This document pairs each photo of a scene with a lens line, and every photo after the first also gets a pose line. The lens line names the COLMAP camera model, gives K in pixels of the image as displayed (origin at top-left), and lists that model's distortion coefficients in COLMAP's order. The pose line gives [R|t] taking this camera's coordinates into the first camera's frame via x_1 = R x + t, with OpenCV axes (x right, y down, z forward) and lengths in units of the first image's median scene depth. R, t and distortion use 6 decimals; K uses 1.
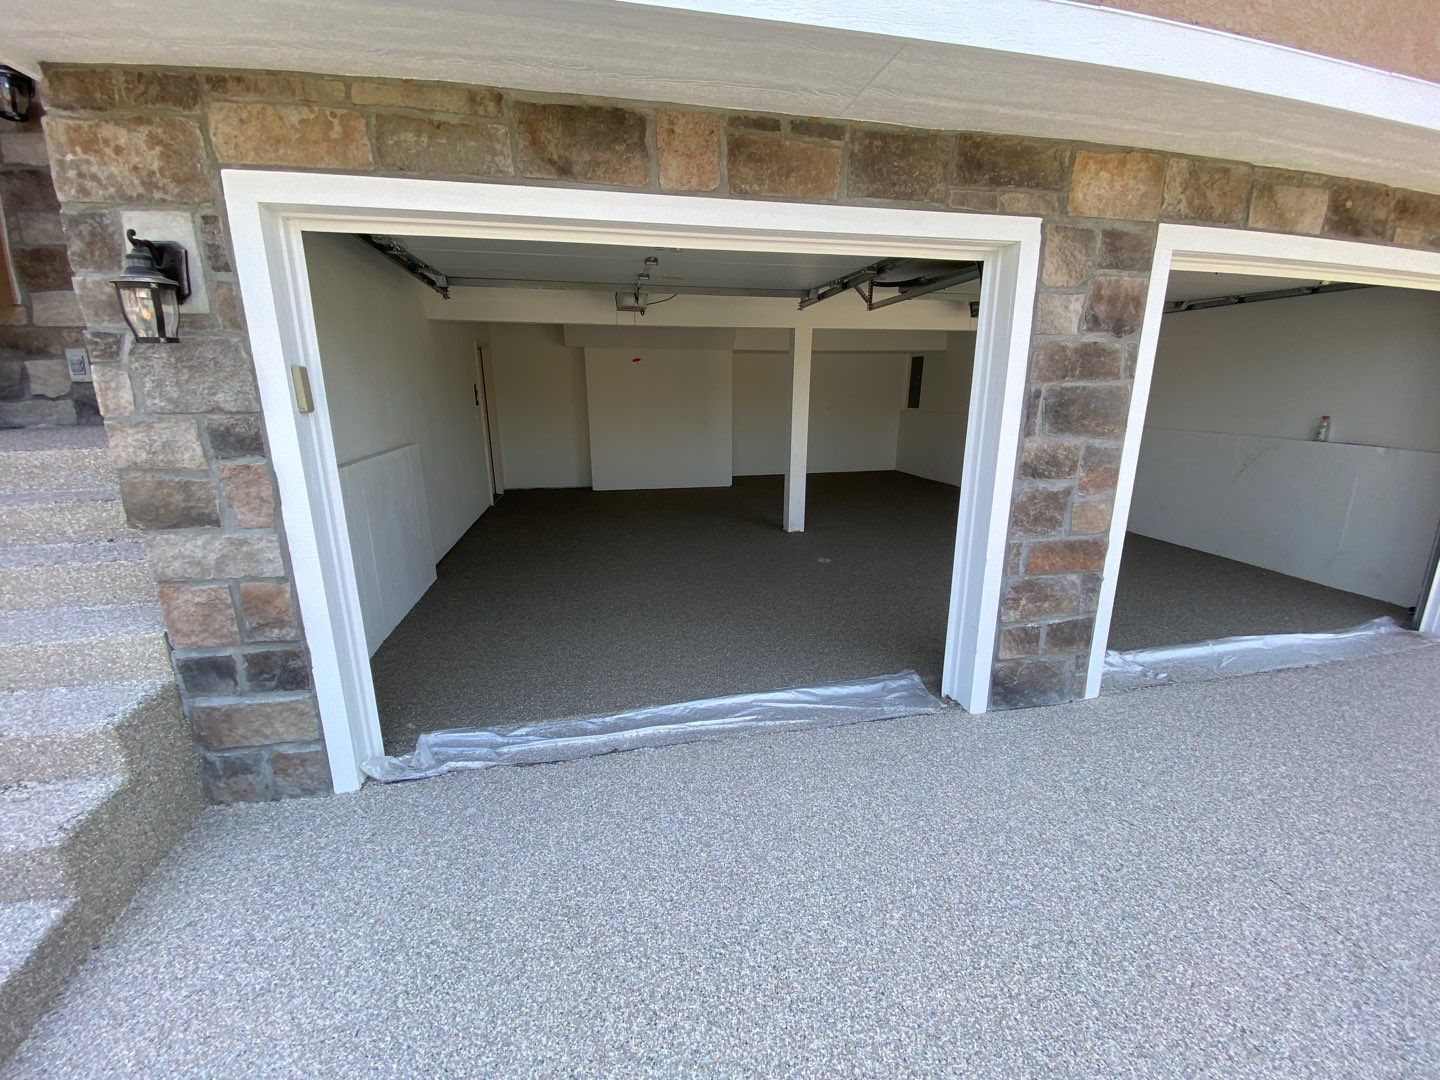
lens RADIAL K [[580.6, 0, 714.8], [0, 580.6, 538.5], [0, 0, 1]] dist [0.013812, -0.017425]
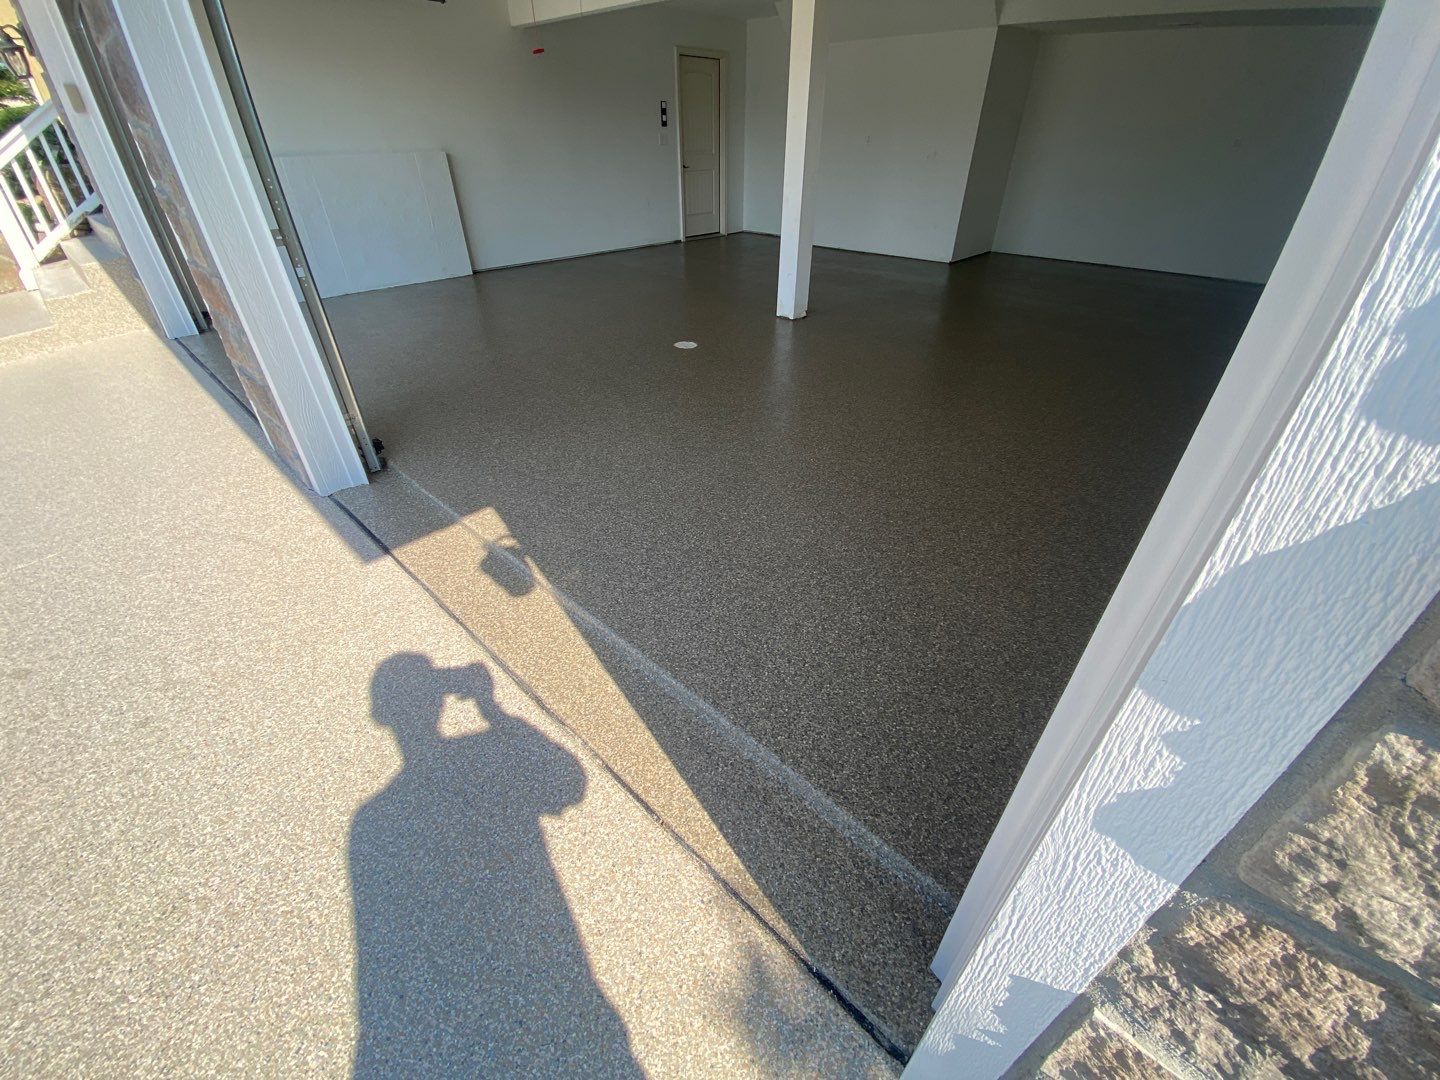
lens RADIAL K [[577.6, 0, 721.7], [0, 577.6, 535.3], [0, 0, 1]] dist [0.014802, -0.017309]
pose [[0.572369, 0.468194, -0.673192, 2.310830], [-0.203707, 0.876420, 0.436338, -0.230511], [0.794290, -0.112612, 0.597011, 1.418761]]
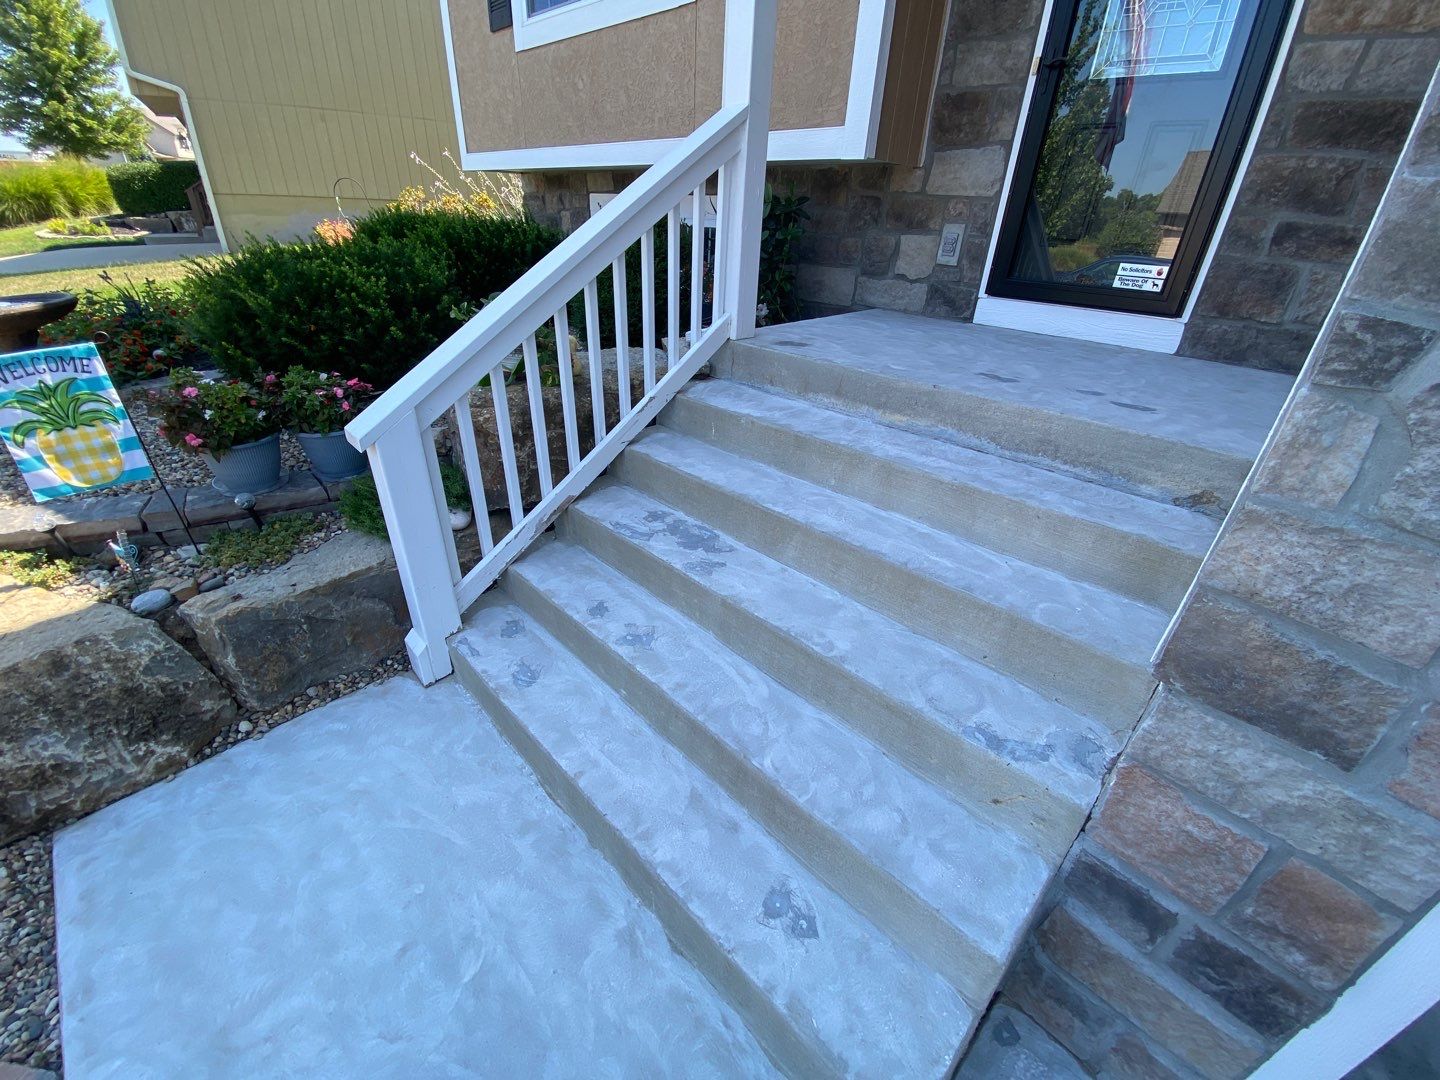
lens RADIAL K [[584.0, 0, 719.5], [0, 584.0, 538.4], [0, 0, 1]] dist [0.011580, -0.015742]
pose [[0.541363, 0.426981, -0.724301, -0.850558], [-0.253288, 0.904257, 0.343752, -0.210717], [0.801730, -0.002638, 0.597681, 0.330537]]
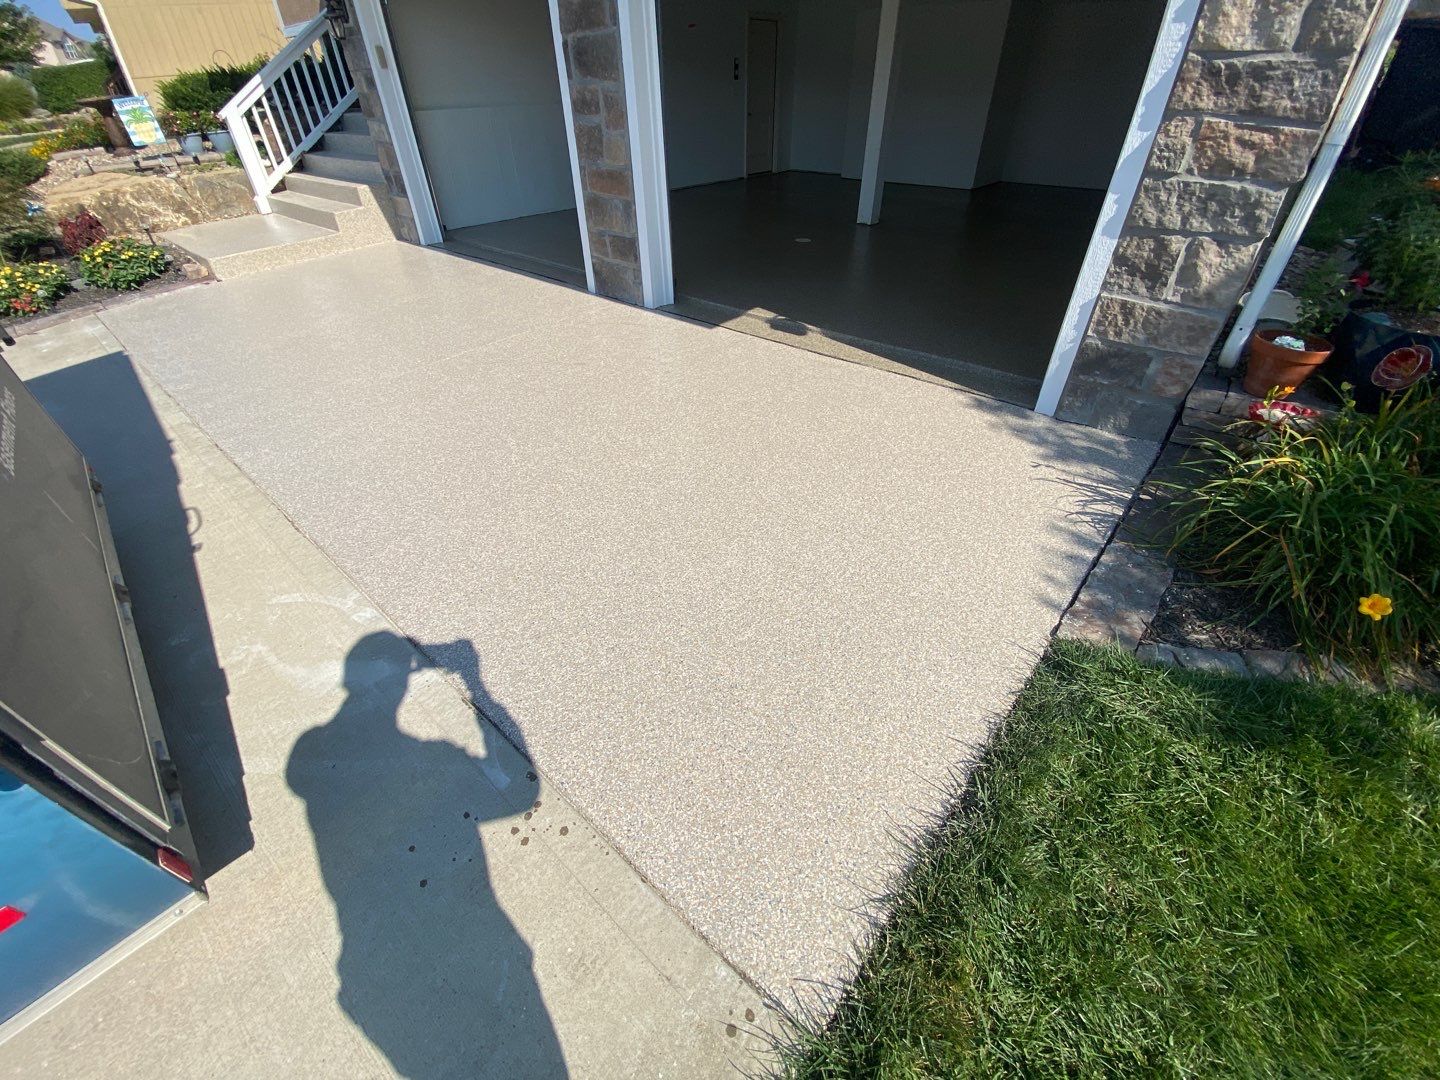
lens RADIAL K [[577.6, 0, 721.7], [0, 577.6, 535.3], [0, 0, 1]] dist [0.014802, -0.017309]
pose [[0.603170, 0.488079, -0.630844, 2.867244], [-0.188684, 0.855781, 0.481703, 0.044301], [0.774973, -0.171519, 0.608274, 0.247611]]
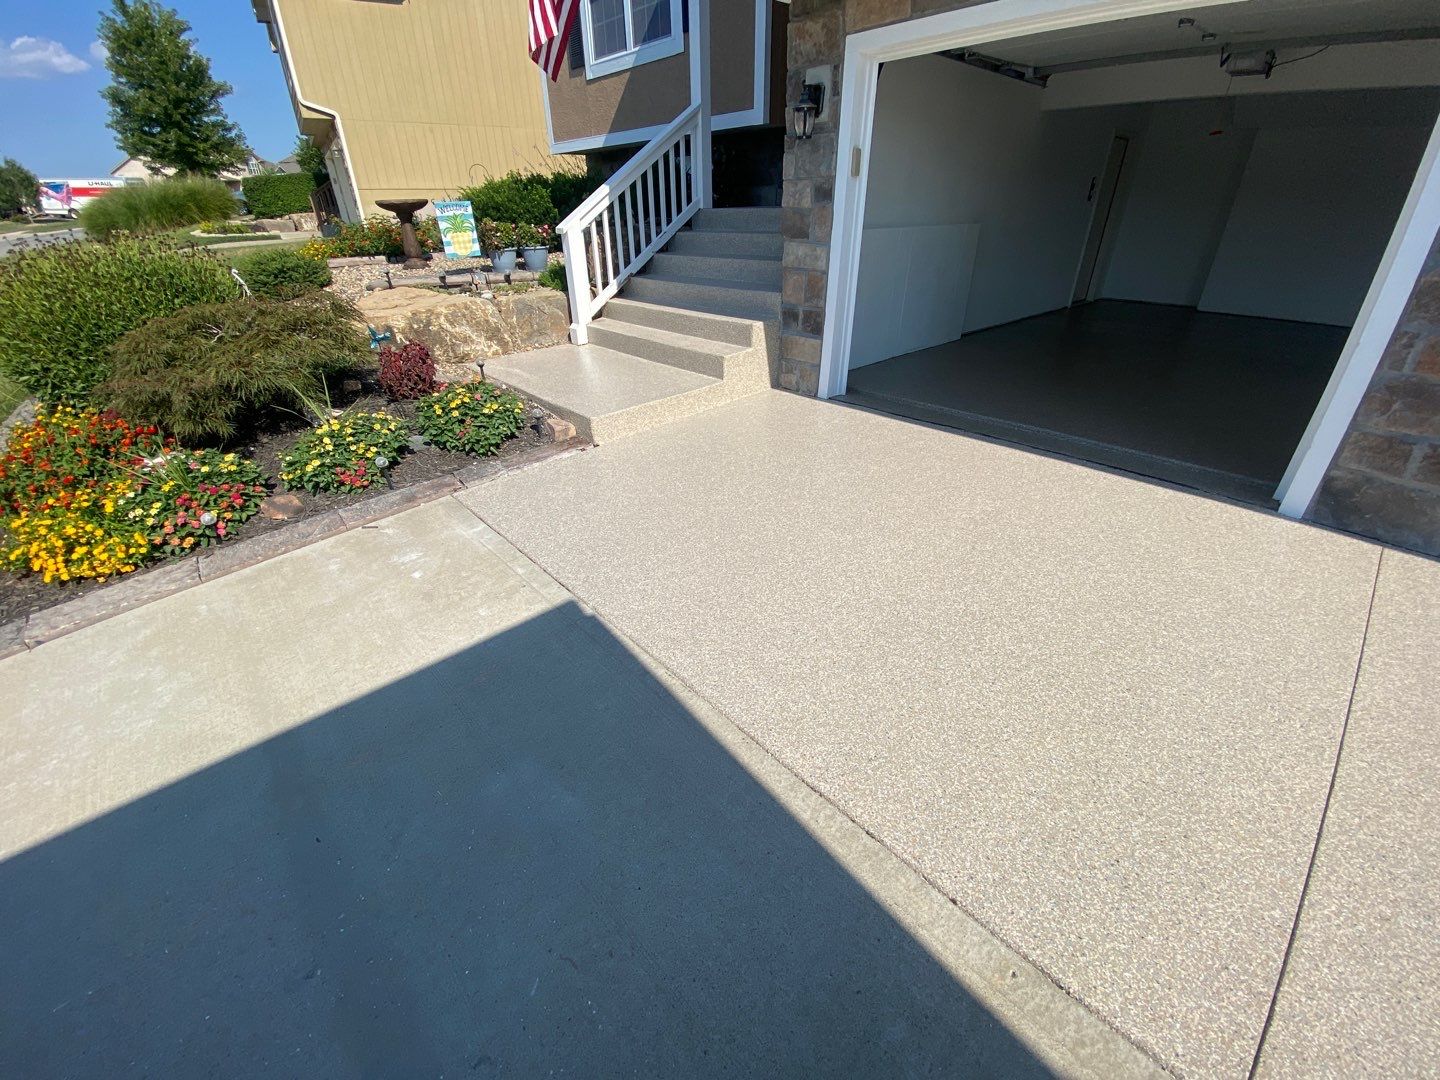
lens RADIAL K [[577.6, 0, 721.7], [0, 577.6, 535.3], [0, 0, 1]] dist [0.014802, -0.017309]
pose [[0.508162, 0.419195, -0.752361, 0.992514], [-0.208202, 0.907439, 0.364975, 0.245614], [0.835717, -0.028824, 0.548403, -0.433286]]
